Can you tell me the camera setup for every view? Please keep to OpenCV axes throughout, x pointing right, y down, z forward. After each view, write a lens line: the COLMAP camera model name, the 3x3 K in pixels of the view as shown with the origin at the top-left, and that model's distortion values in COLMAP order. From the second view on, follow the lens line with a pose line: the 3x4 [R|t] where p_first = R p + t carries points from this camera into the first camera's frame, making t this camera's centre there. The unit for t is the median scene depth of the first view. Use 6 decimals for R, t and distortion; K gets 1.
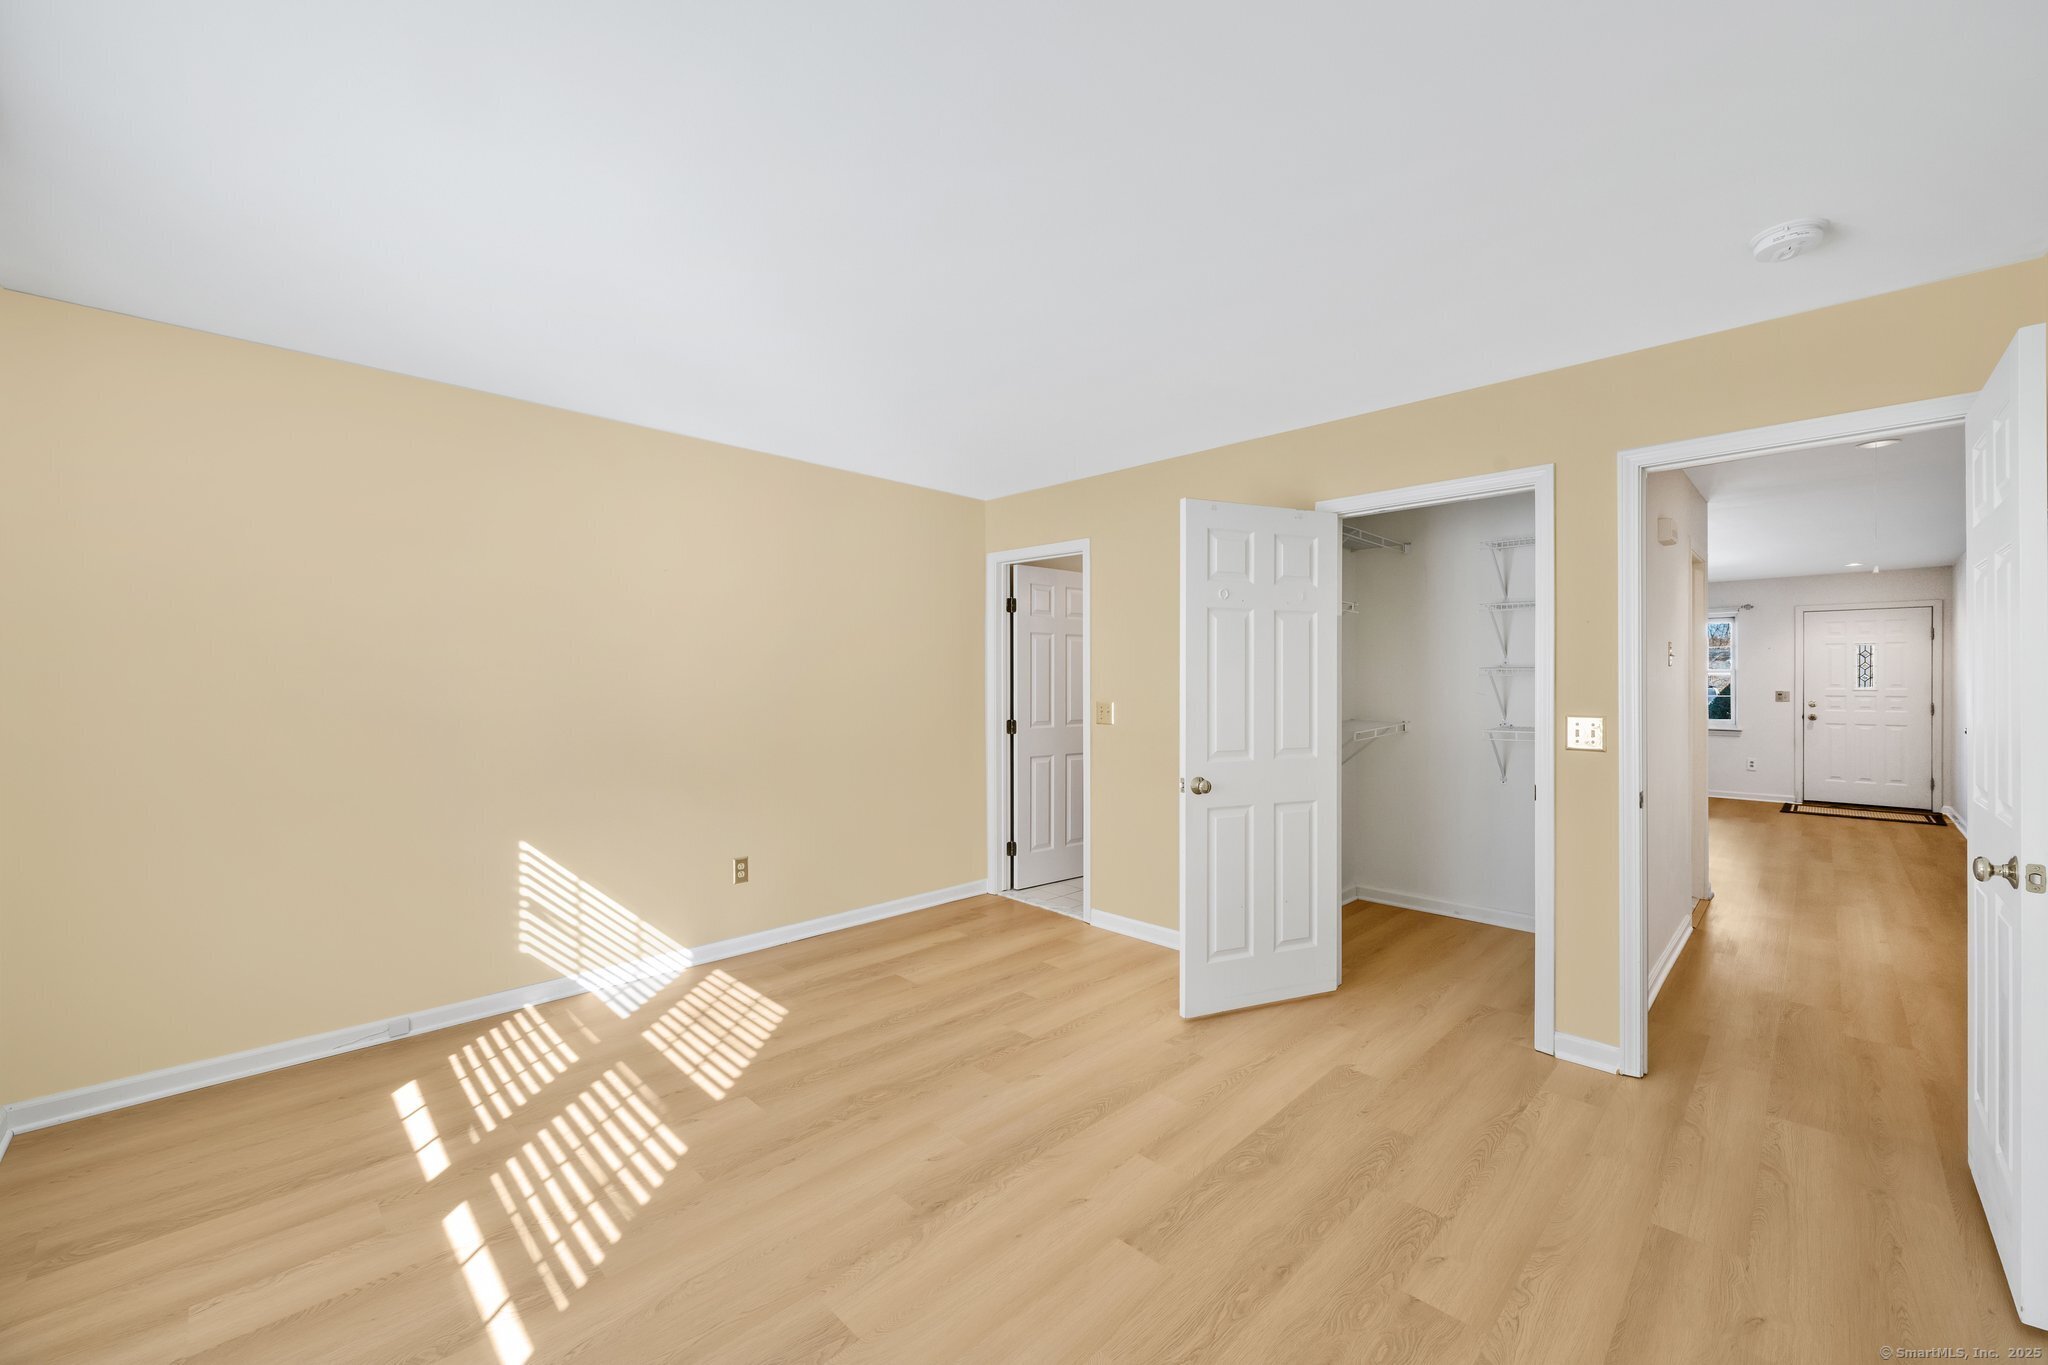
lens RADIAL K [[813.1, 0, 1036.3], [0, 813.1, 686.0], [0, 0, 1]] dist [0.003278, -0.000112]
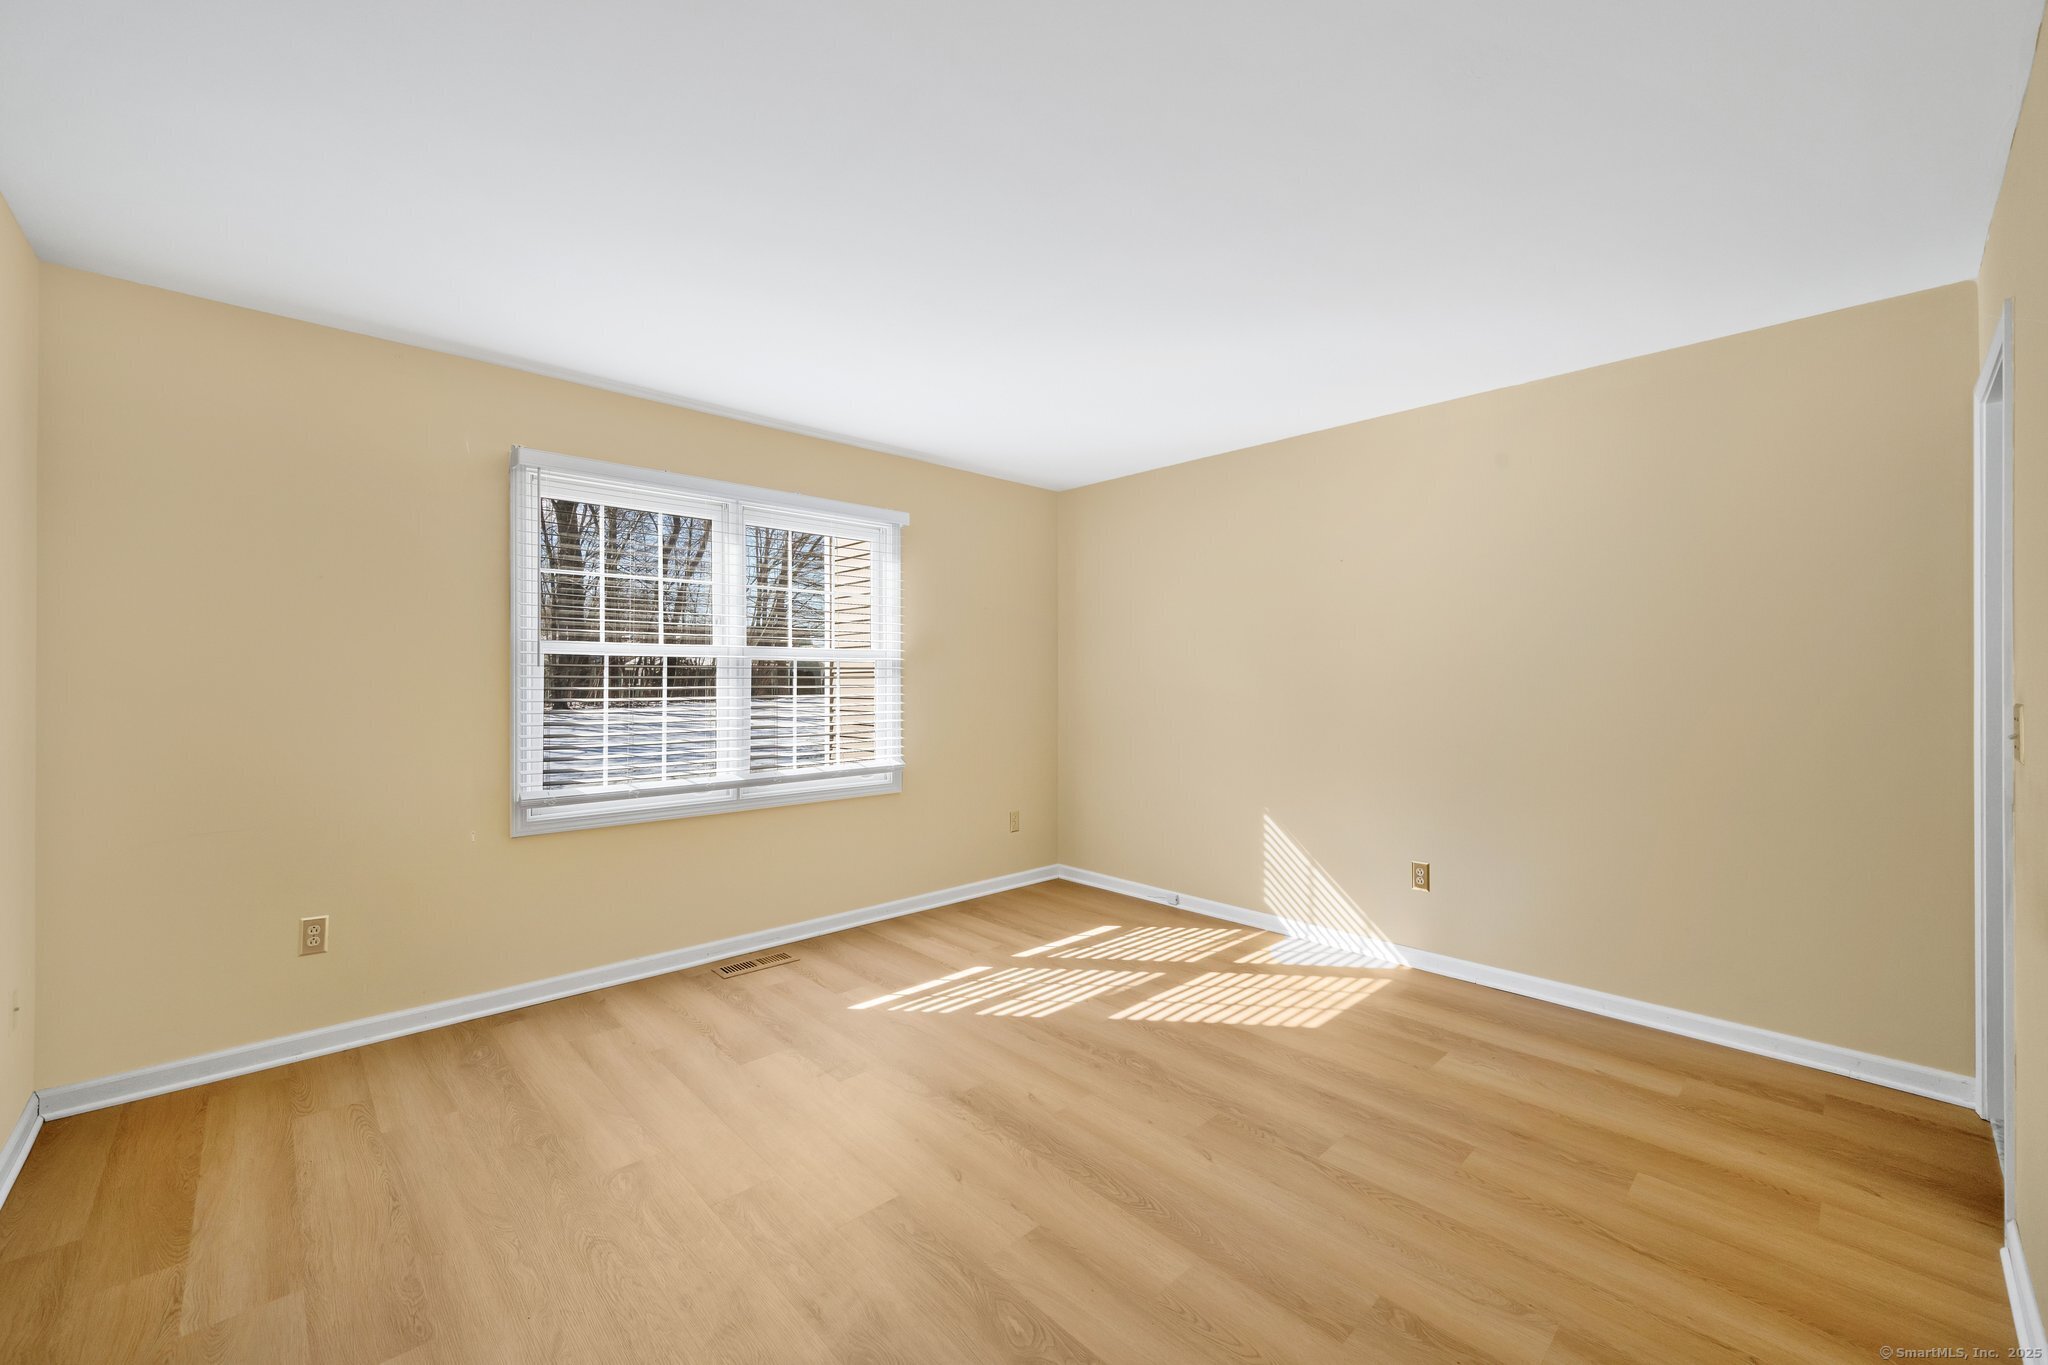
lens RADIAL K [[813.1, 0, 1018.7], [0, 813.1, 674.0], [0, 0, 1]] dist [0.003278, -0.000112]
pose [[-0.046714, -0.008052, -0.998876, 0.760077], [-0.006743, 0.999947, -0.007745, 0.016461], [0.998886, 0.006374, -0.046766, 0.805779]]
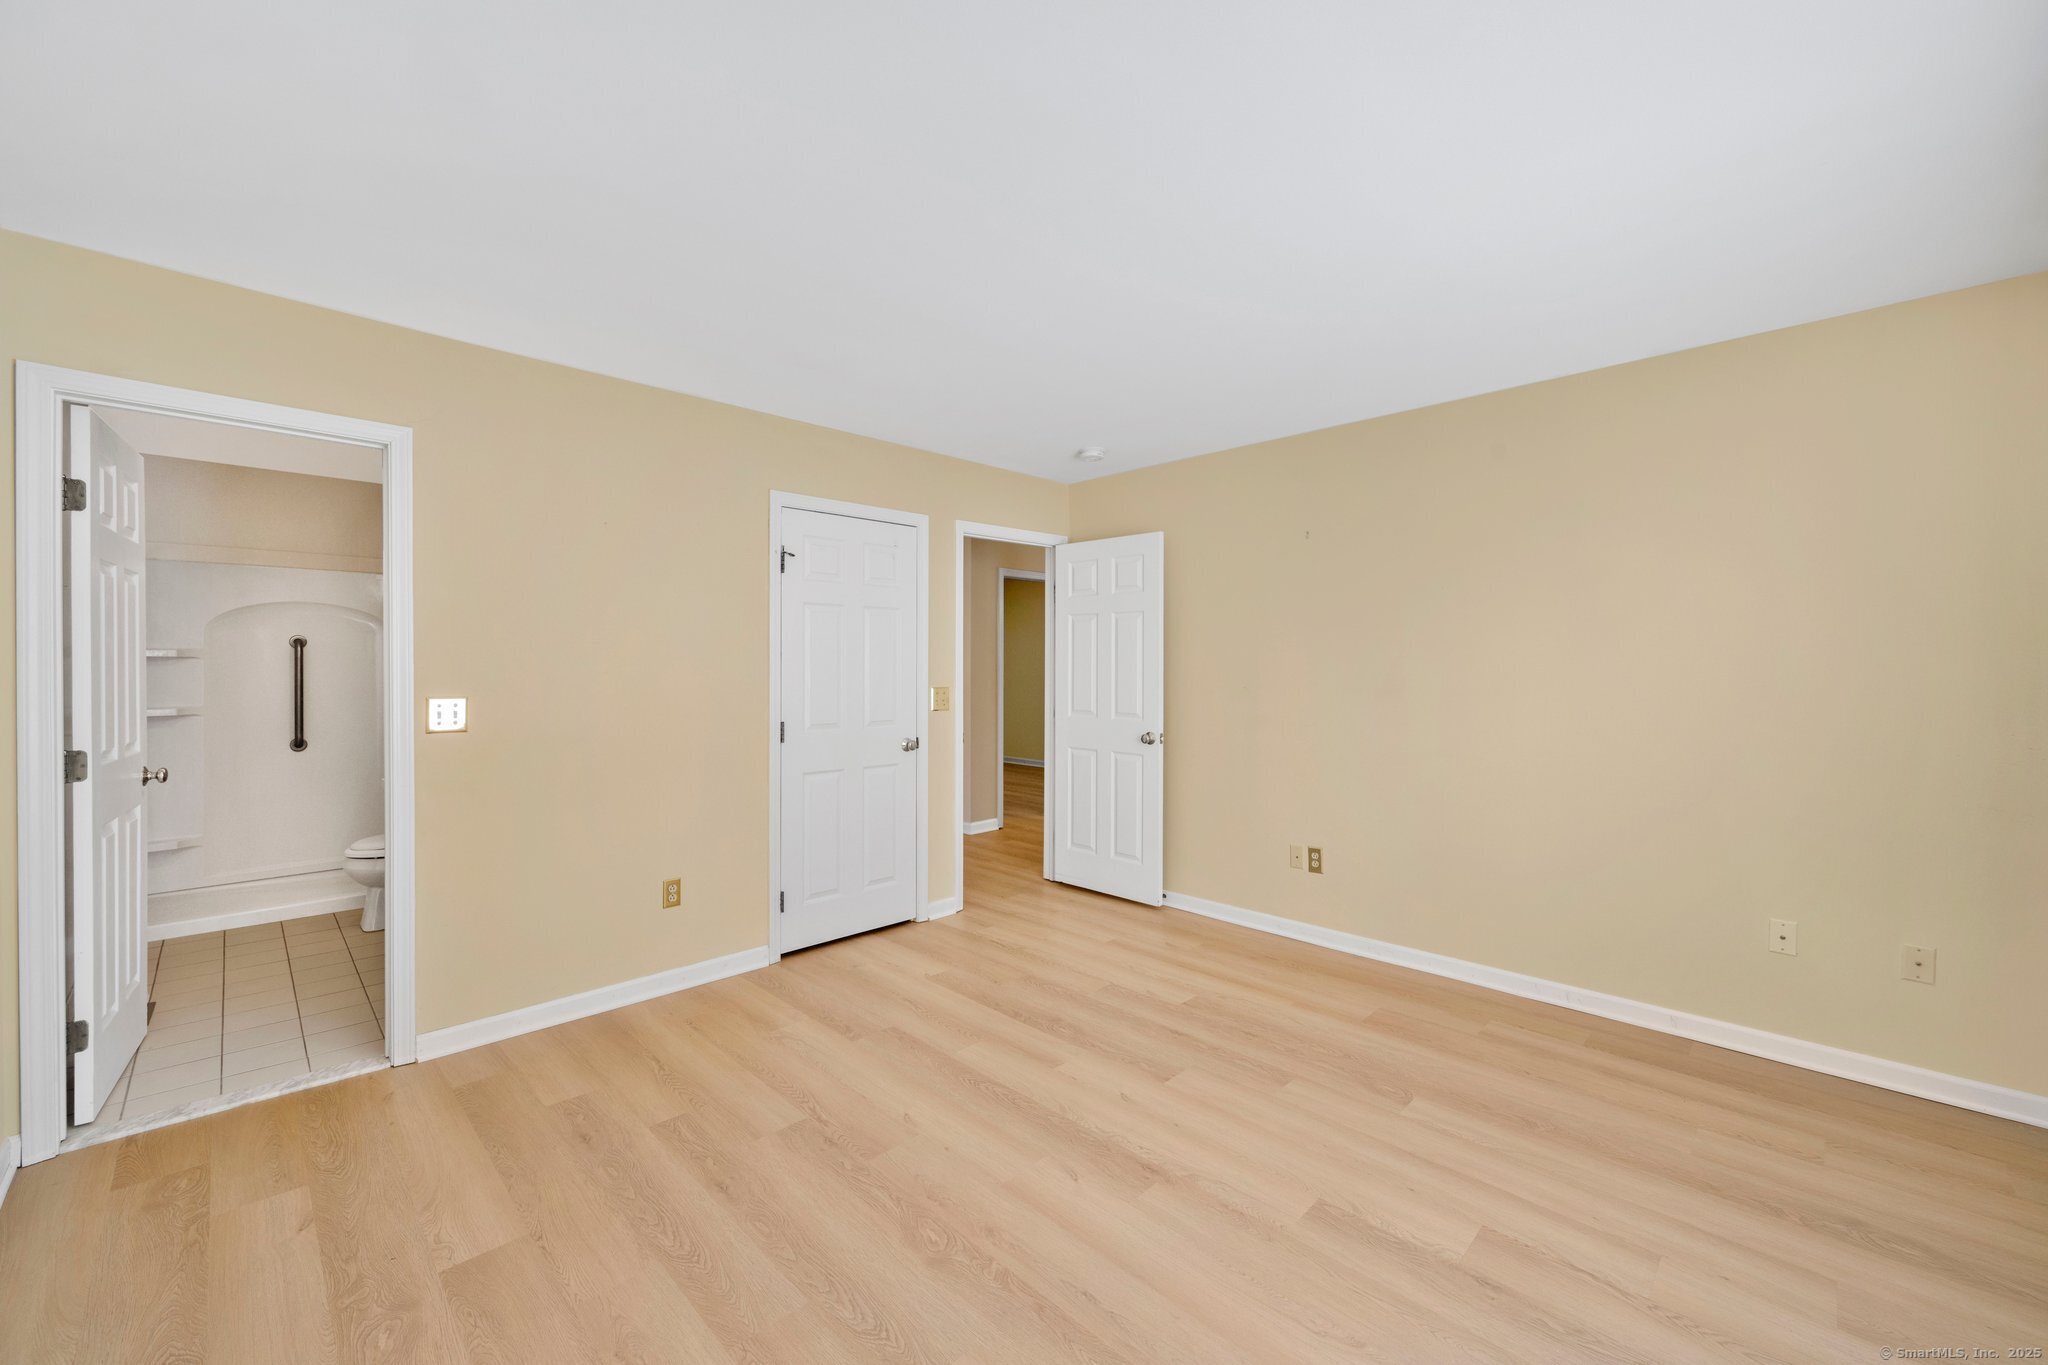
lens RADIAL K [[813.1, 0, 1028.8], [0, 813.1, 668.0], [0, 0, 1]] dist [0.003278, -0.000112]
pose [[0.003698, -0.009192, 0.999951, -0.827816], [0.004520, 0.999948, 0.009176, -0.010761], [-0.999983, 0.004486, 0.003739, 0.818147]]
